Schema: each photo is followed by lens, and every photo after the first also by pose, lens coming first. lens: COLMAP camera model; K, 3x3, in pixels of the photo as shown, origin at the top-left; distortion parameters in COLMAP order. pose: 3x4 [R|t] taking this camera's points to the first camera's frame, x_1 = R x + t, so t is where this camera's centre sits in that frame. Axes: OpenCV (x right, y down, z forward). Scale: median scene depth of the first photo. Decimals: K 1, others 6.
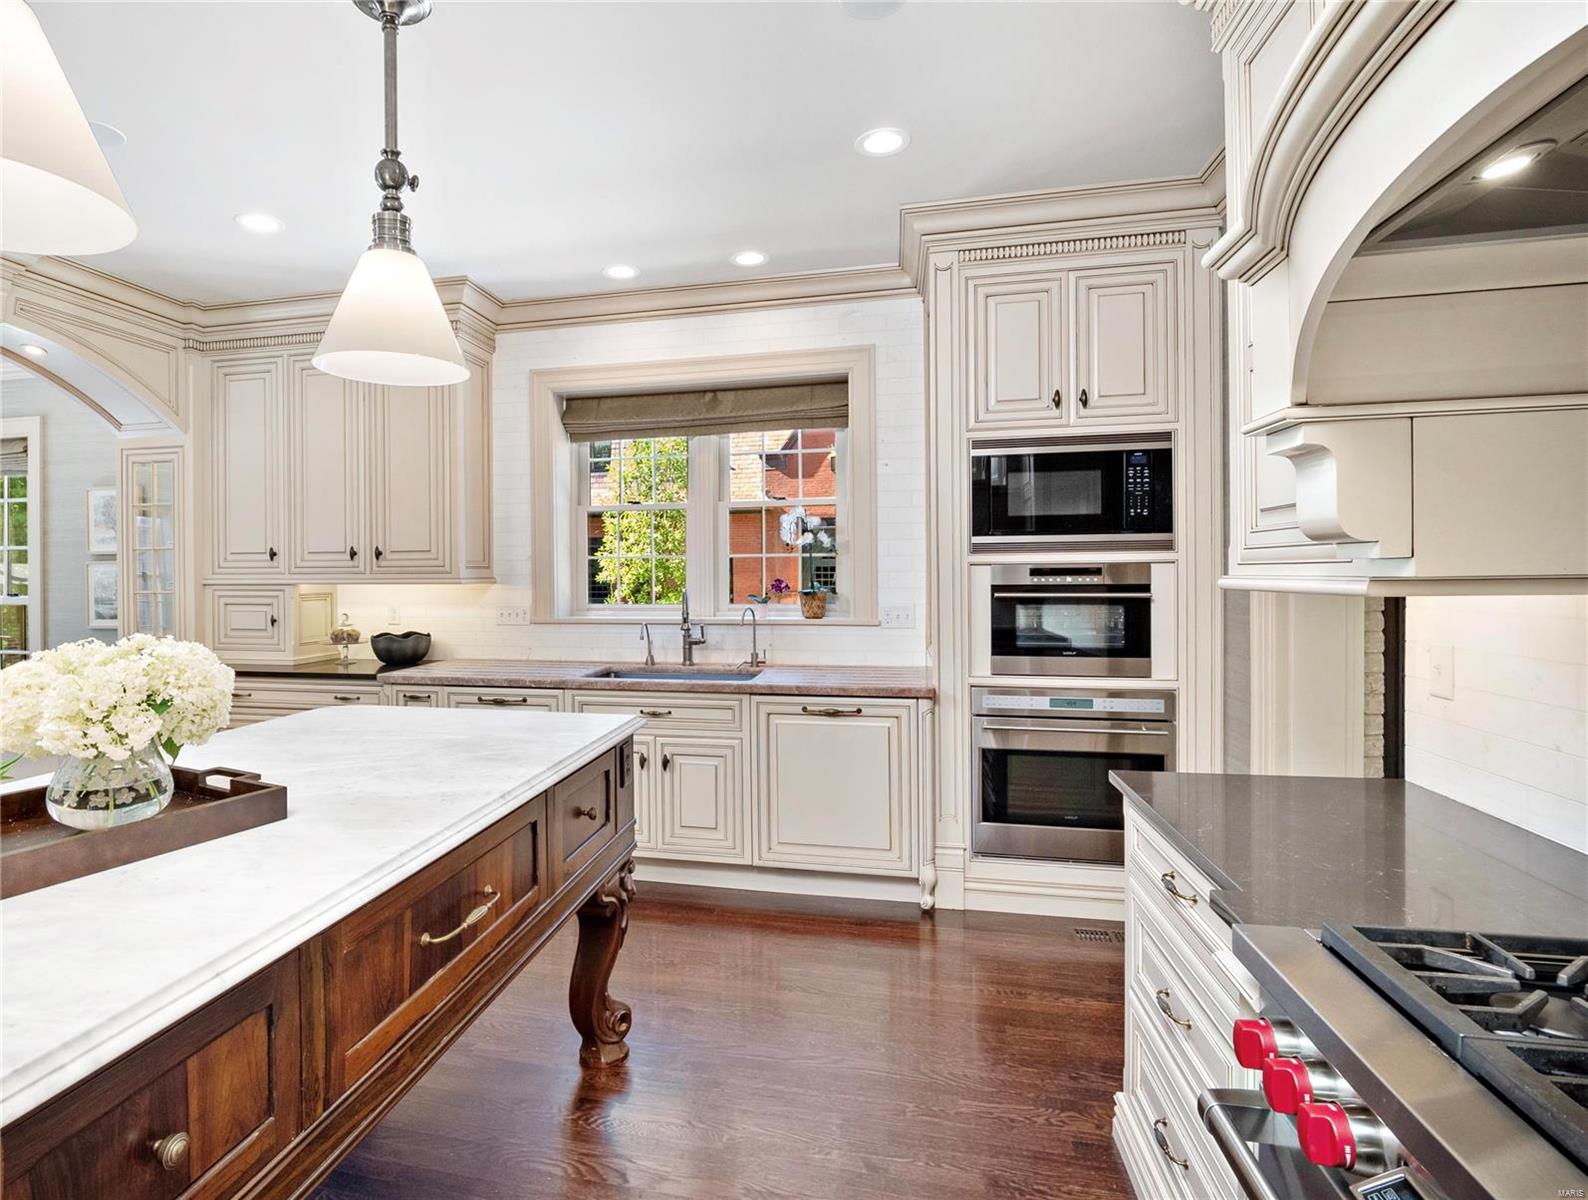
lens RADIAL K [[839.6, 0, 788.3], [0, 839.6, 598.1], [0, 0, 1]] dist [-0.007127, -0.000558]
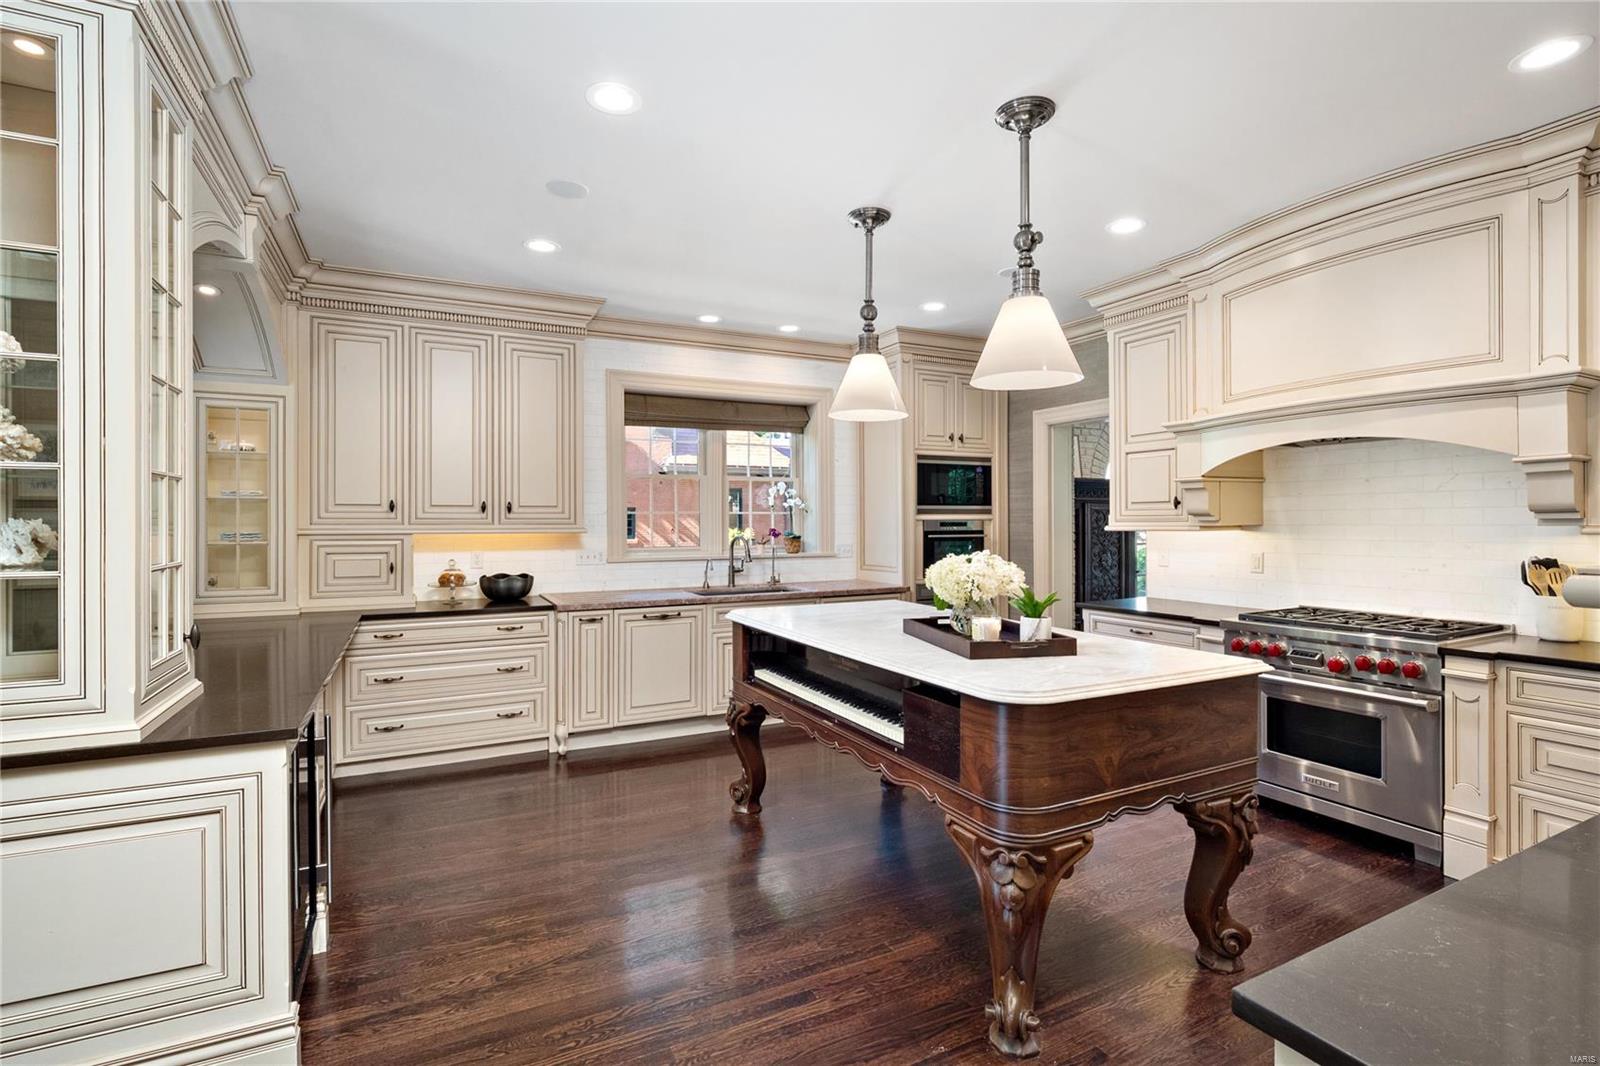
lens RADIAL K [[754.4, 0, 791.1], [0, 754.4, 523.5], [0, 0, 1]] dist [-0.001624, -0.006854]
pose [[0.758358, 0.001275, 0.651837, -0.976478], [0.015660, 0.999674, -0.020175, -0.002614], [-0.651650, 0.025508, 0.758091, -0.087620]]
